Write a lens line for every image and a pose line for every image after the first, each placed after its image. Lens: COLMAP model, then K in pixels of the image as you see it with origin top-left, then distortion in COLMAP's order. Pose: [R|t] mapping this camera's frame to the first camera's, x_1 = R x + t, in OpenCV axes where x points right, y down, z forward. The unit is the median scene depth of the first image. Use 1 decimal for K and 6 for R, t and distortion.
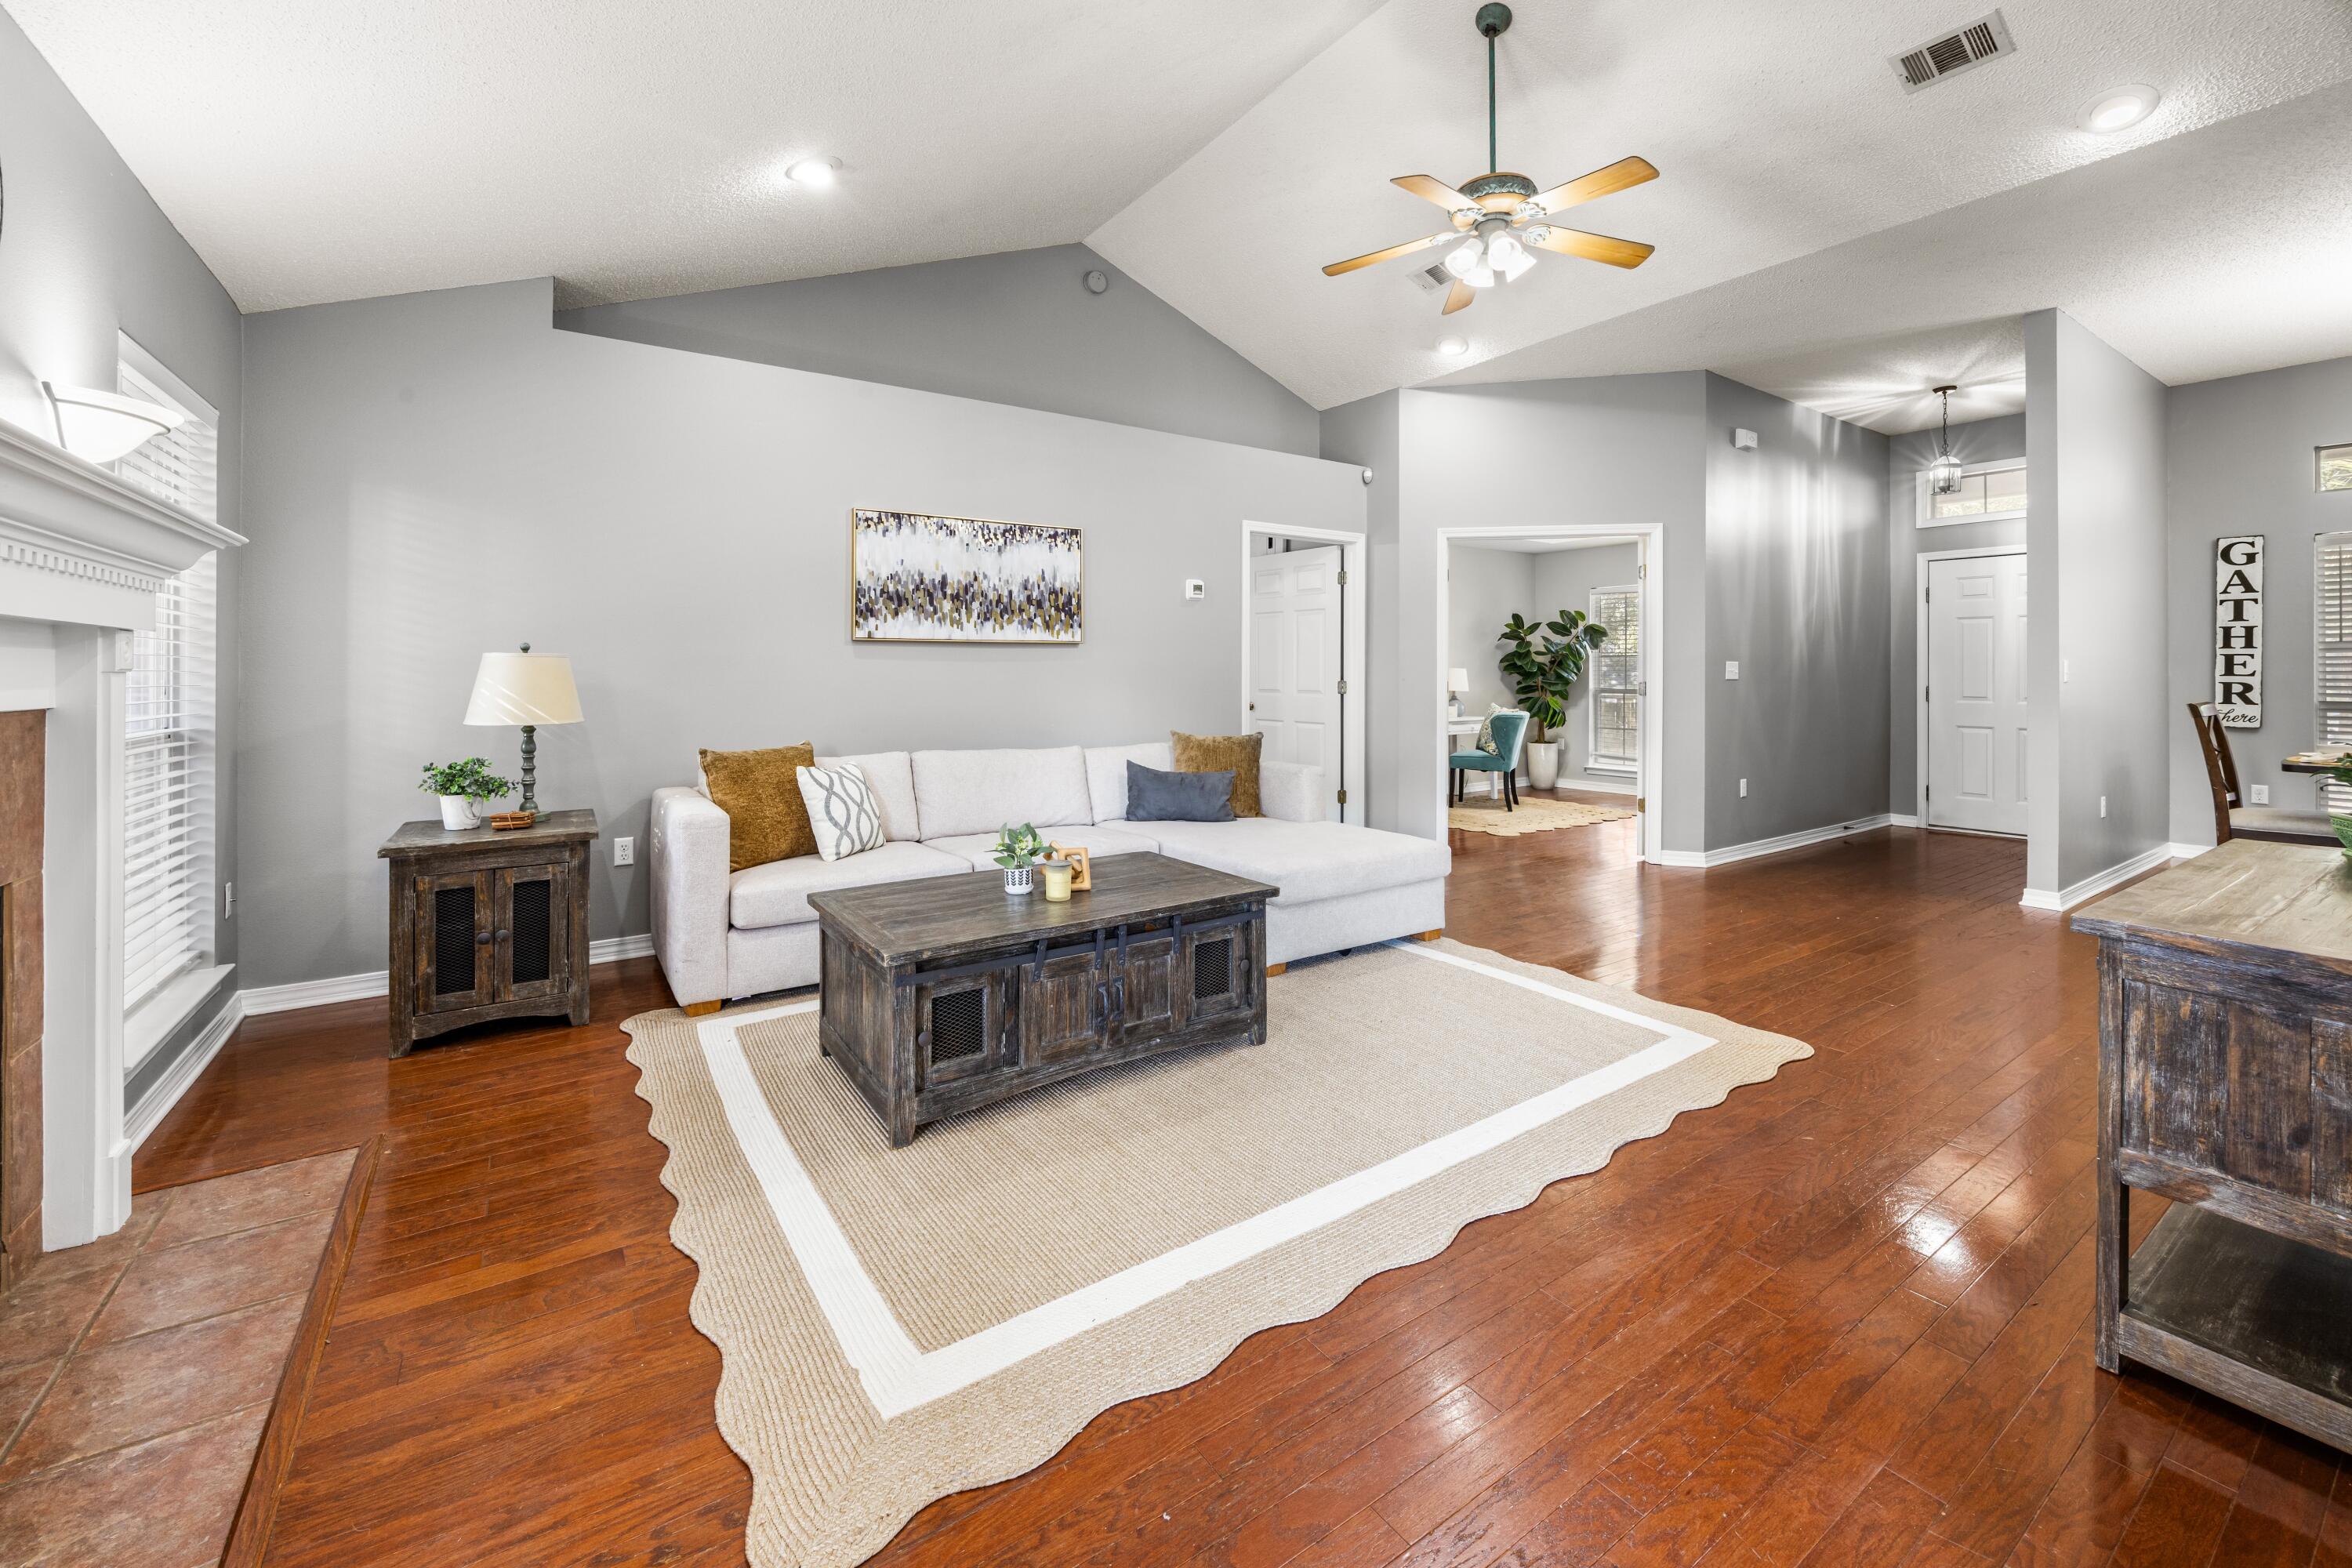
lens RADIAL K [[953.4, 0, 1173.7], [0, 953.4, 666.2], [0, 0, 1]] dist [-0.000558, 0.000584]
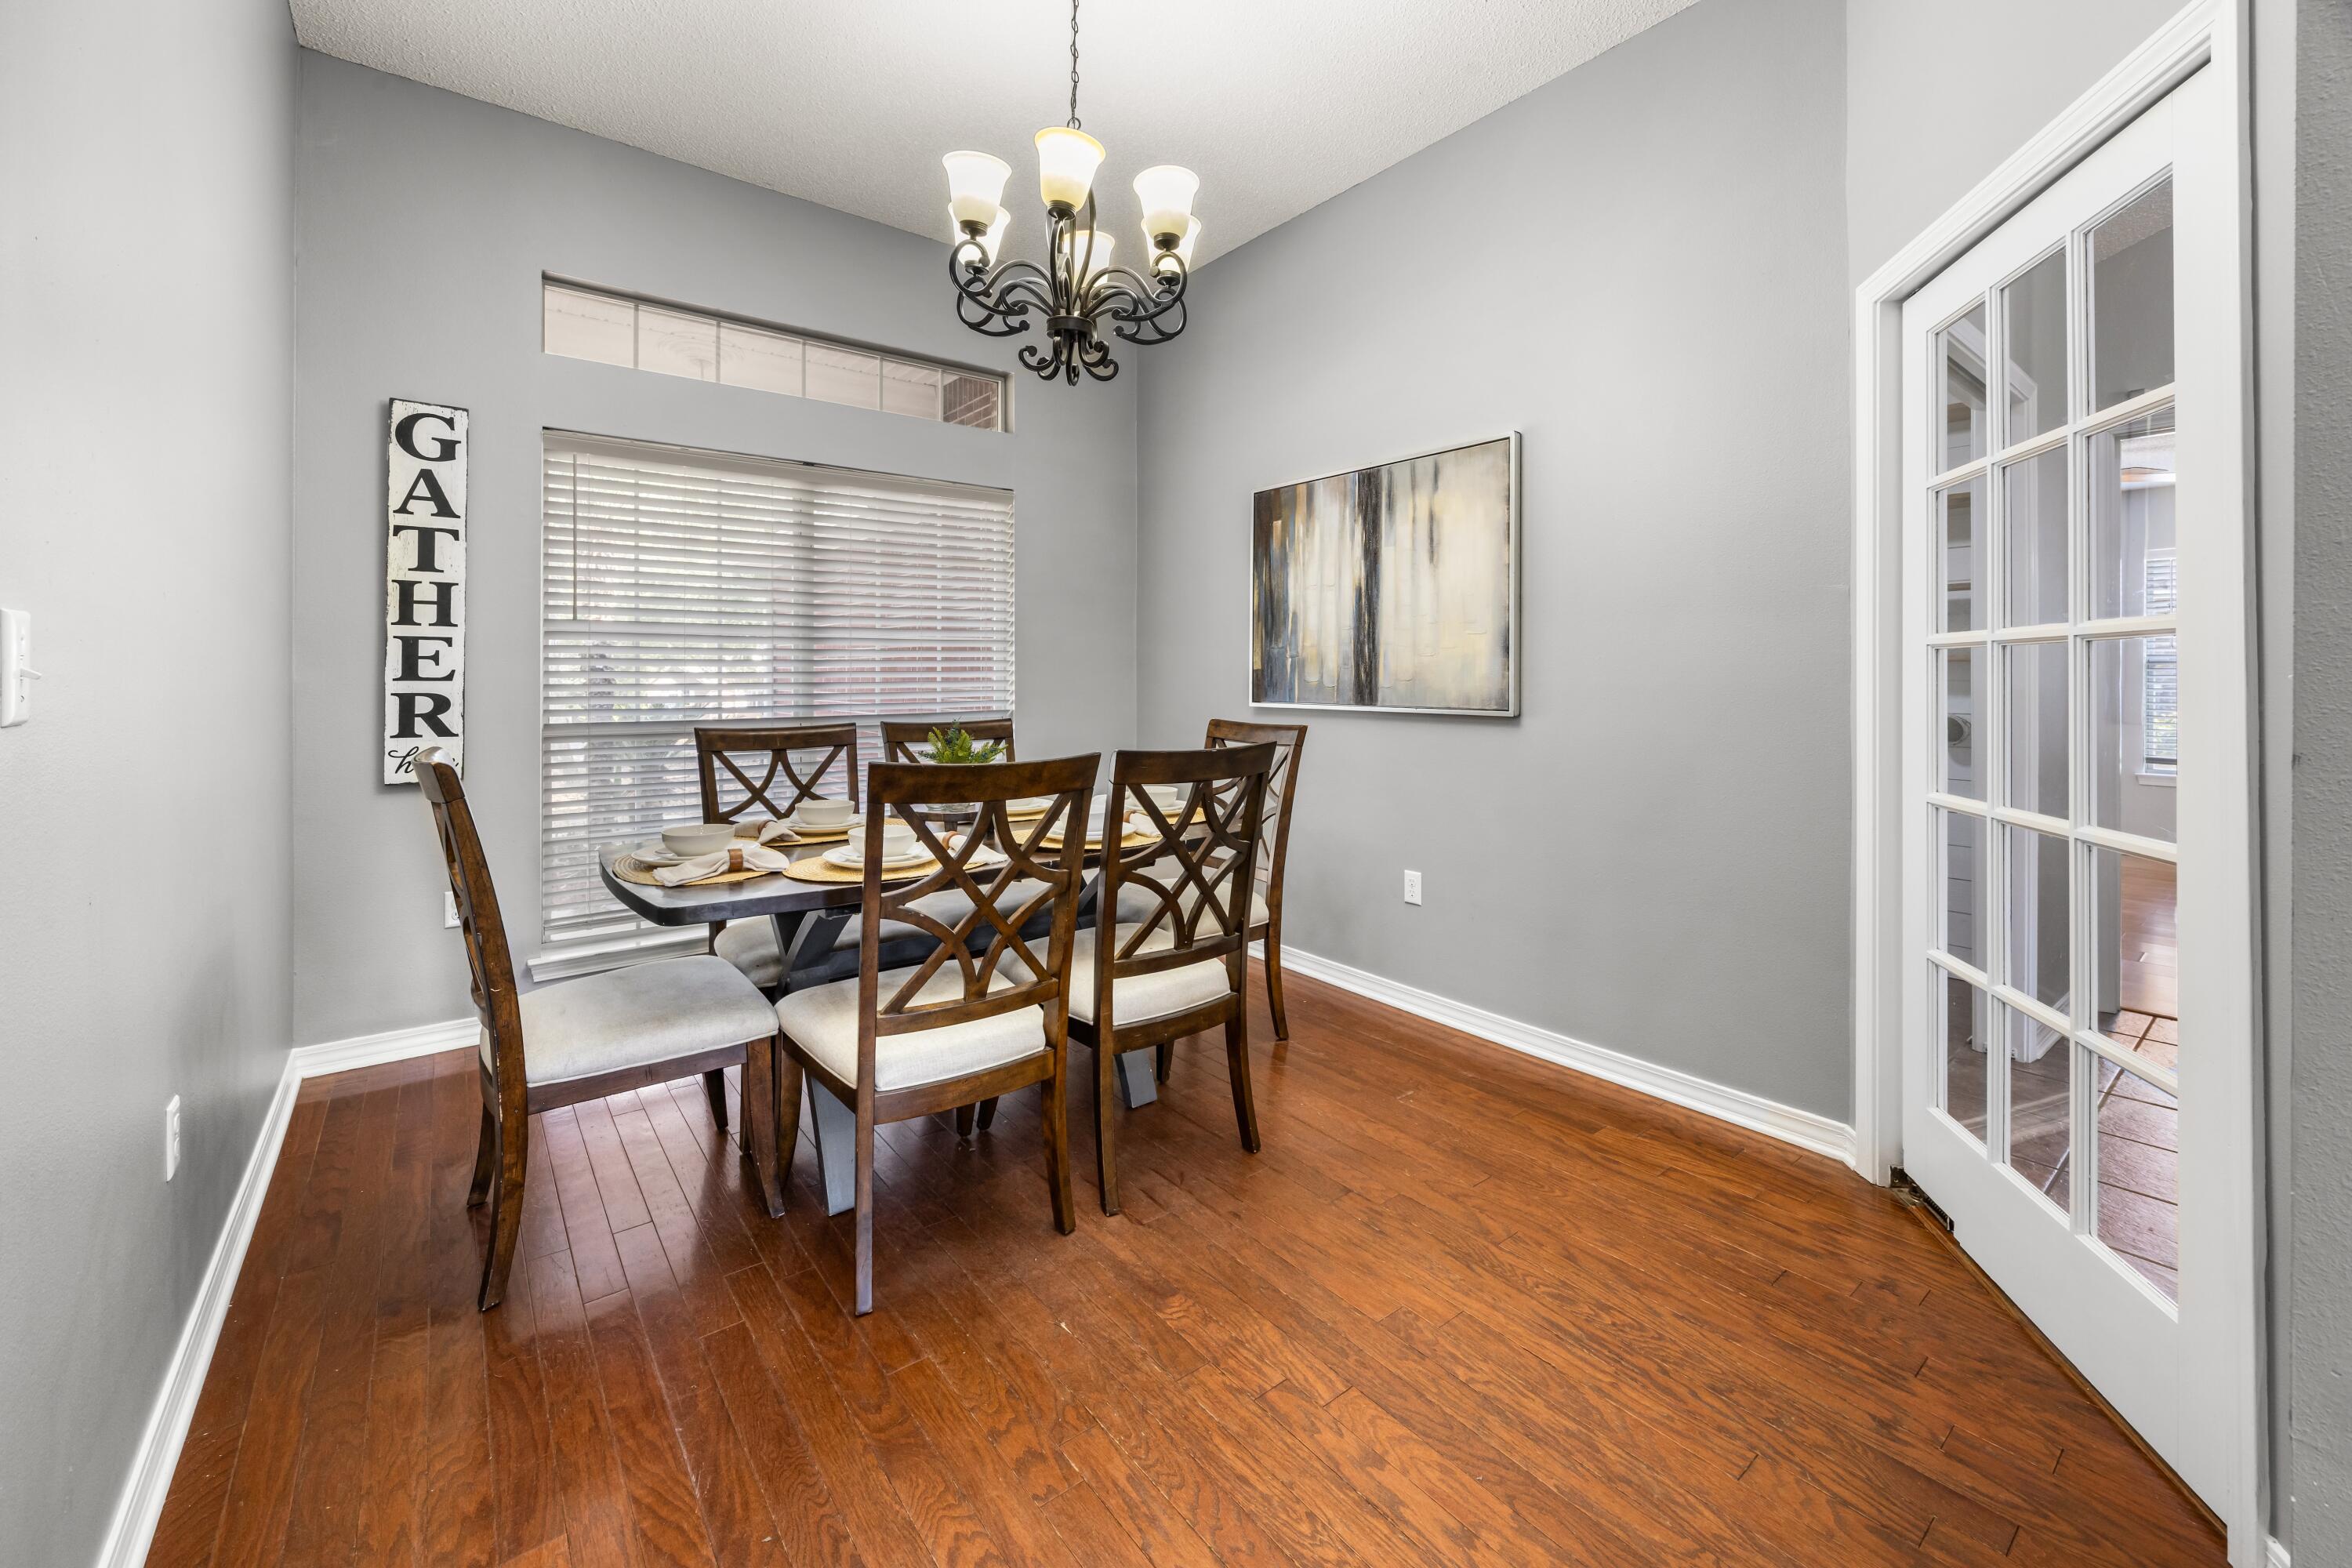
lens RADIAL K [[895.9, 0, 1173.0], [0, 895.9, 784.8], [0, 0, 1]] dist [-0.005944, 0.000231]
pose [[0.017953, -0.002861, 0.999835, 0.649679], [-0.003309, 0.999990, 0.002921, 0.063308], [-0.999833, -0.003361, 0.017943, 0.594674]]
